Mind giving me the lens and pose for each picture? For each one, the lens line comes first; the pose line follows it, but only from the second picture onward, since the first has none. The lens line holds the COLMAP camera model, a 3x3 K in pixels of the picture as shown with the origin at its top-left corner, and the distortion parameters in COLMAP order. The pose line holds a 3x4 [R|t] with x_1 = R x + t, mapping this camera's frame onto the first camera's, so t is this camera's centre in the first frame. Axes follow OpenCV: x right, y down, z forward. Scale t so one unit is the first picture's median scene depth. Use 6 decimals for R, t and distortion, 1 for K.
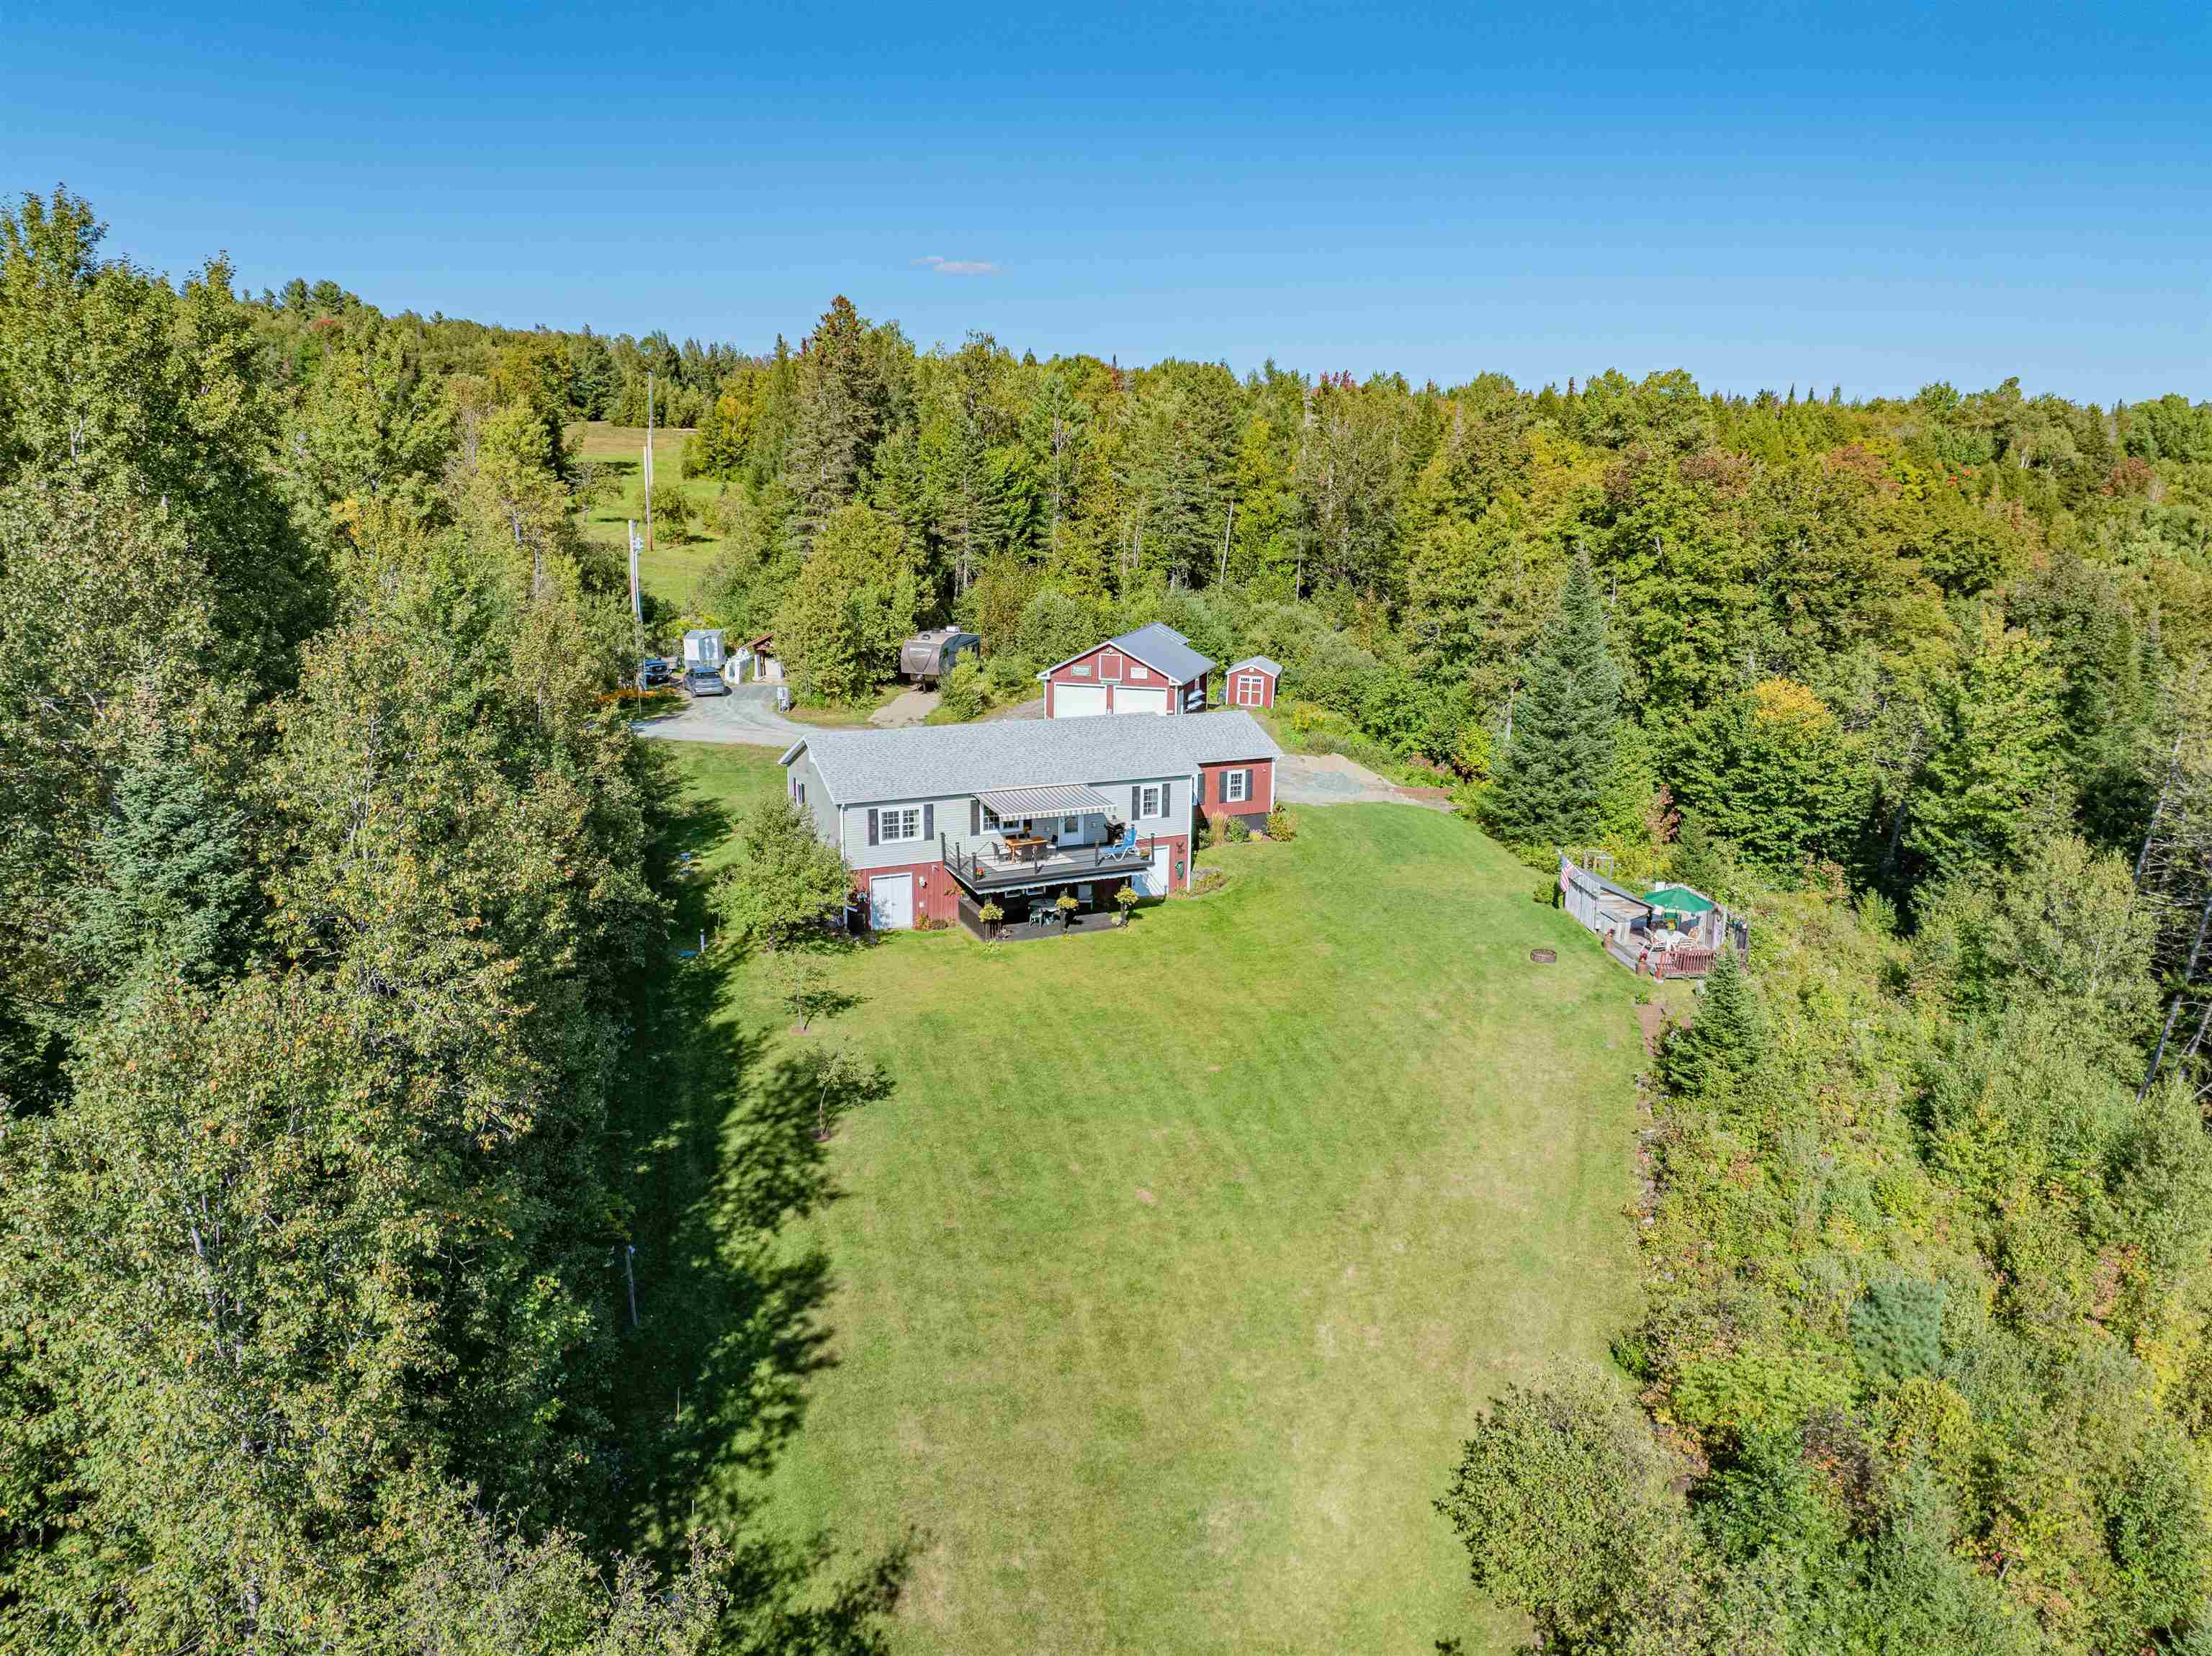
lens RADIAL K [[1568.5, 0, 1089.2], [0, 1568.5, 820.1], [0, 0, 1]] dist [-0.038932, -0.006231]
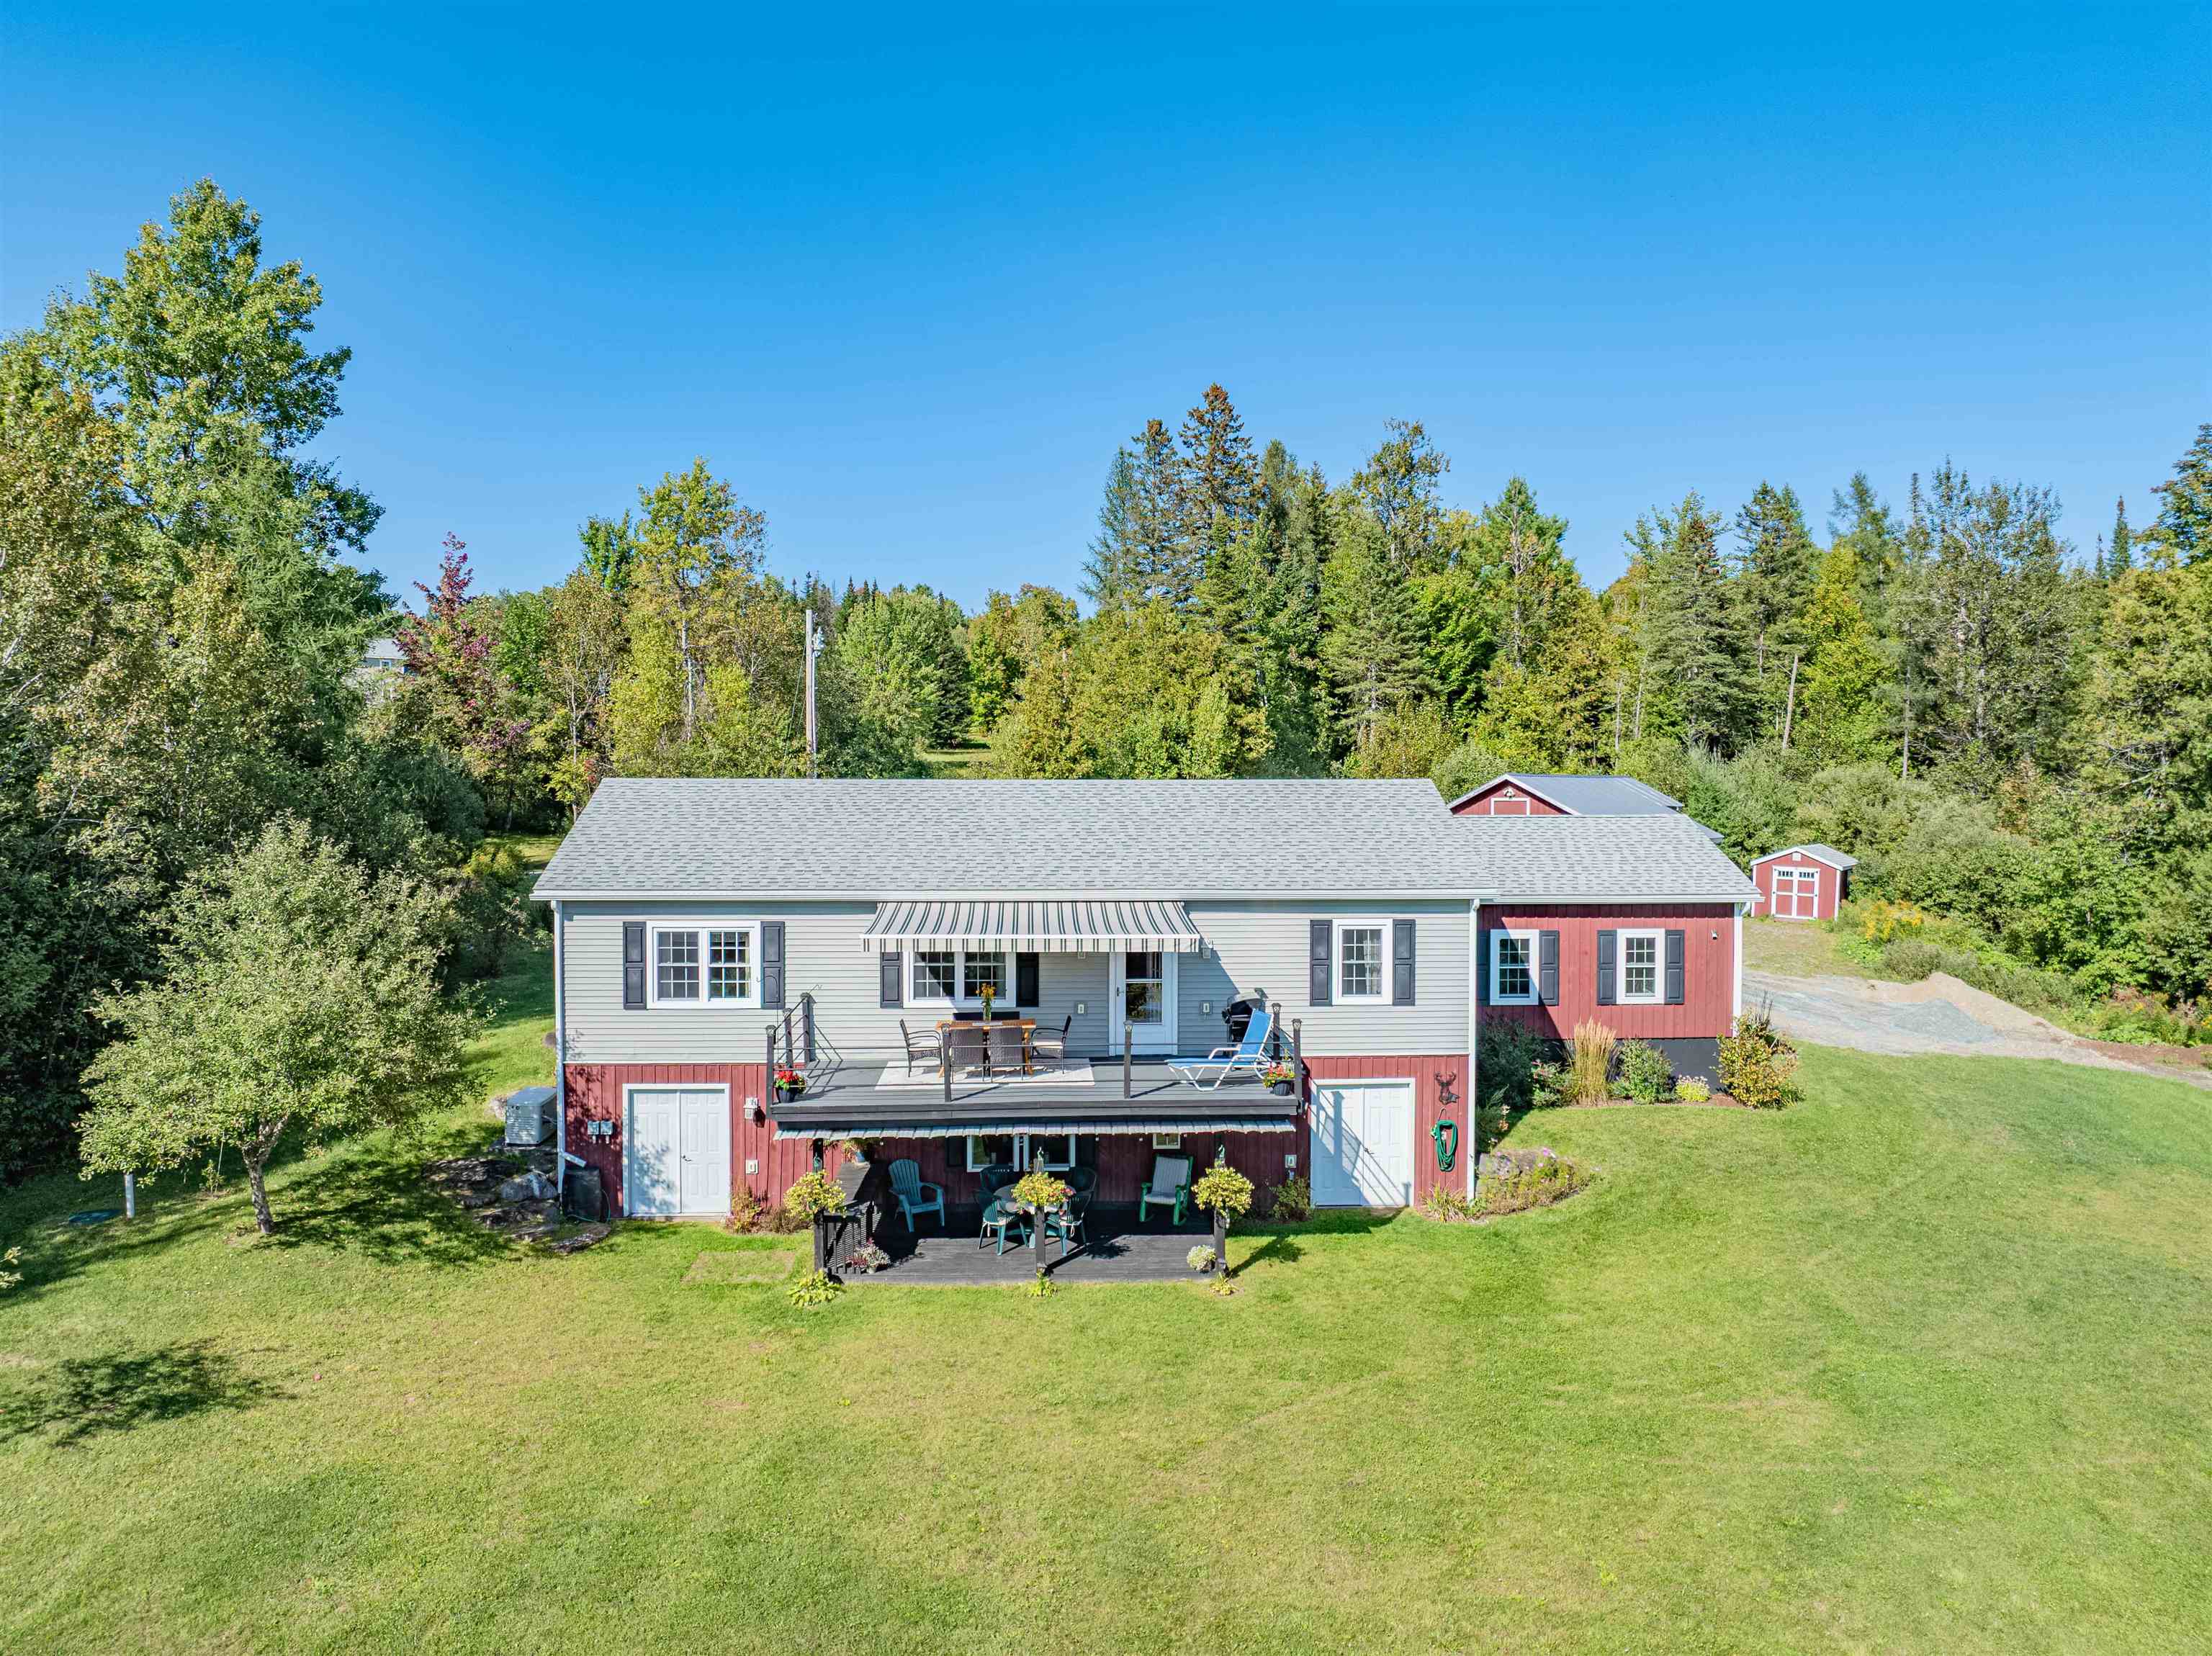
lens RADIAL K [[1568.5, 0, 1089.2], [0, 1568.5, 820.1], [0, 0, 1]] dist [-0.038932, -0.006231]
pose [[0.926983, 0.001859, -0.375098, 0.107906], [-0.078591, 0.978755, -0.189374, 0.029242], [0.366777, 0.205026, 0.907435, 0.526672]]
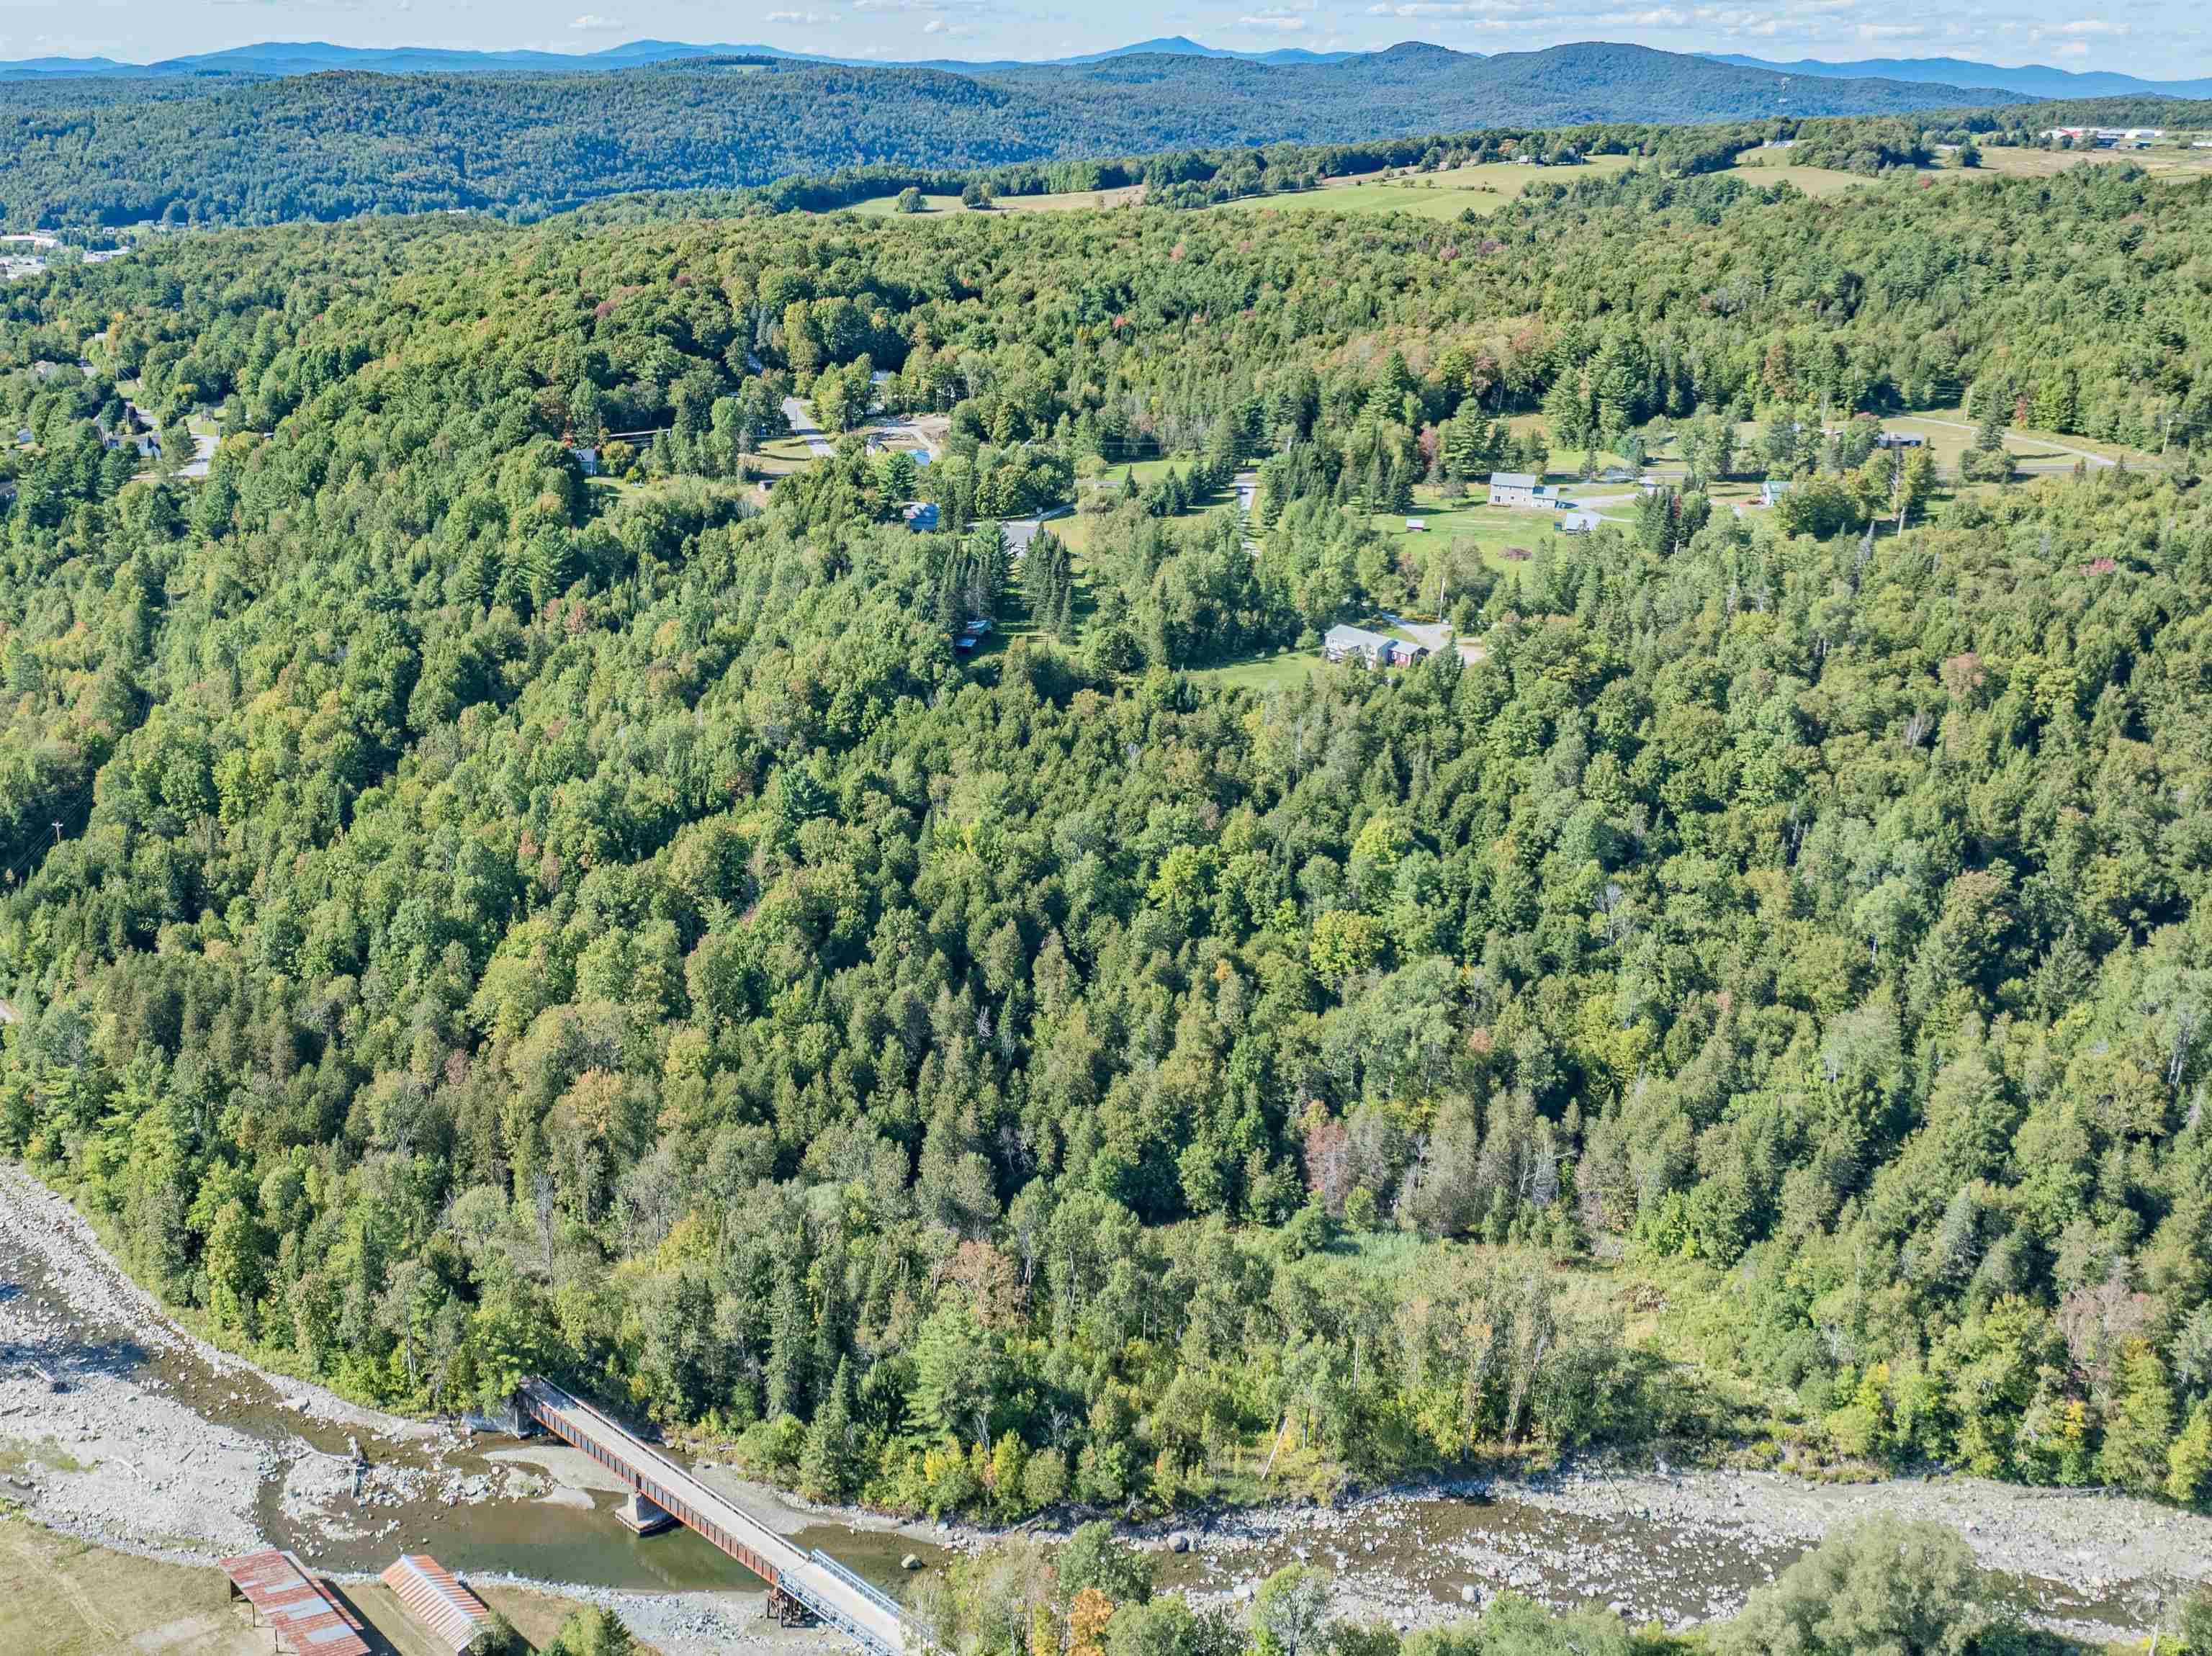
lens RADIAL K [[1568.5, 0, 1089.2], [0, 1568.5, 820.1], [0, 0, 1]] dist [-0.038932, -0.006231]
pose [[0.228469, 0.335465, -0.913928, 4.189328], [-0.254569, 0.926681, 0.276507, -0.610662], [0.939679, 0.169484, 0.297117, -1.177373]]
